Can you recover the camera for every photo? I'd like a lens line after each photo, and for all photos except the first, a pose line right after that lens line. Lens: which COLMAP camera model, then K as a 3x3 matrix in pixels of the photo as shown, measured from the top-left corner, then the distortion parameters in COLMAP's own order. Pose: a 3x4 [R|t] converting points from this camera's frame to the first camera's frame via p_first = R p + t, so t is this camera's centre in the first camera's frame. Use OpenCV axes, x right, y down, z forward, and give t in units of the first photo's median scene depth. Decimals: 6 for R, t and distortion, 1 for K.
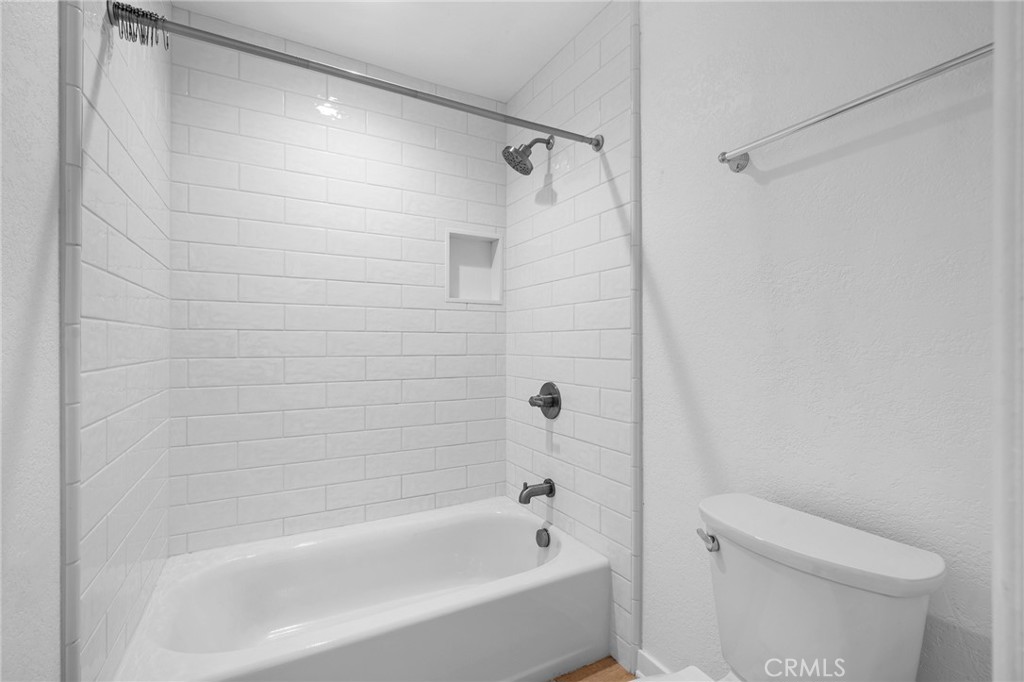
lens RADIAL K [[449.5, 0, 512.4], [0, 449.5, 342.4], [0, 0, 1]] dist [0.000932, -0.000088]
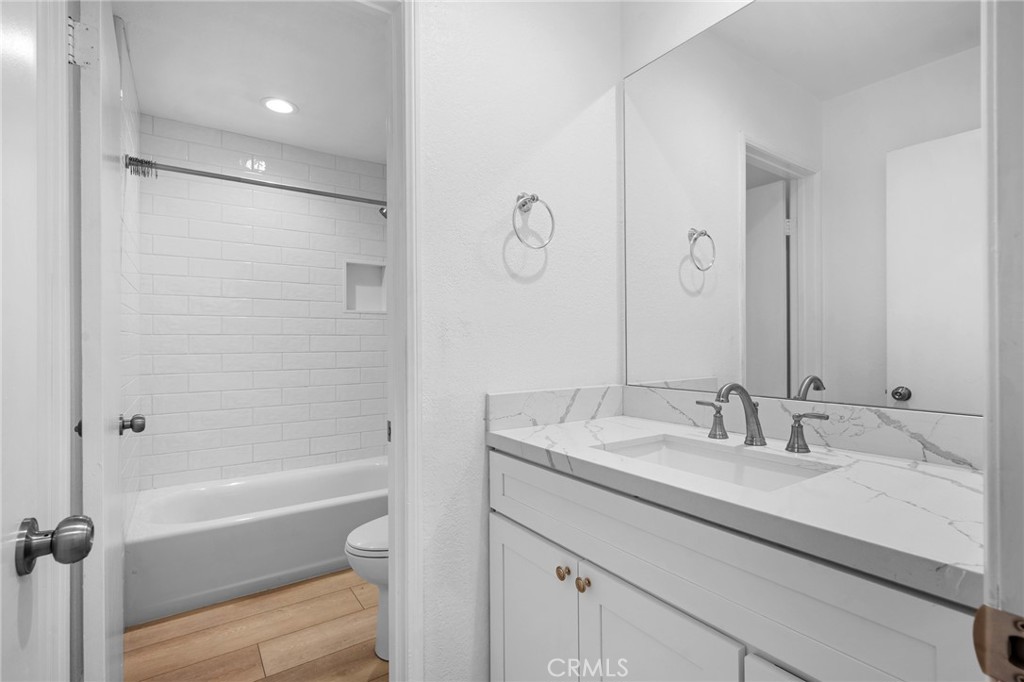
lens RADIAL K [[483.0, 0, 511.7], [0, 483.0, 340.5], [0, 0, 1]] dist [-0.000627, 0.000062]
pose [[0.995697, -0.007905, 0.092331, 0.224735], [0.008515, 0.999944, -0.006209, 0.007714], [-0.092277, 0.006969, 0.995709, -0.513145]]
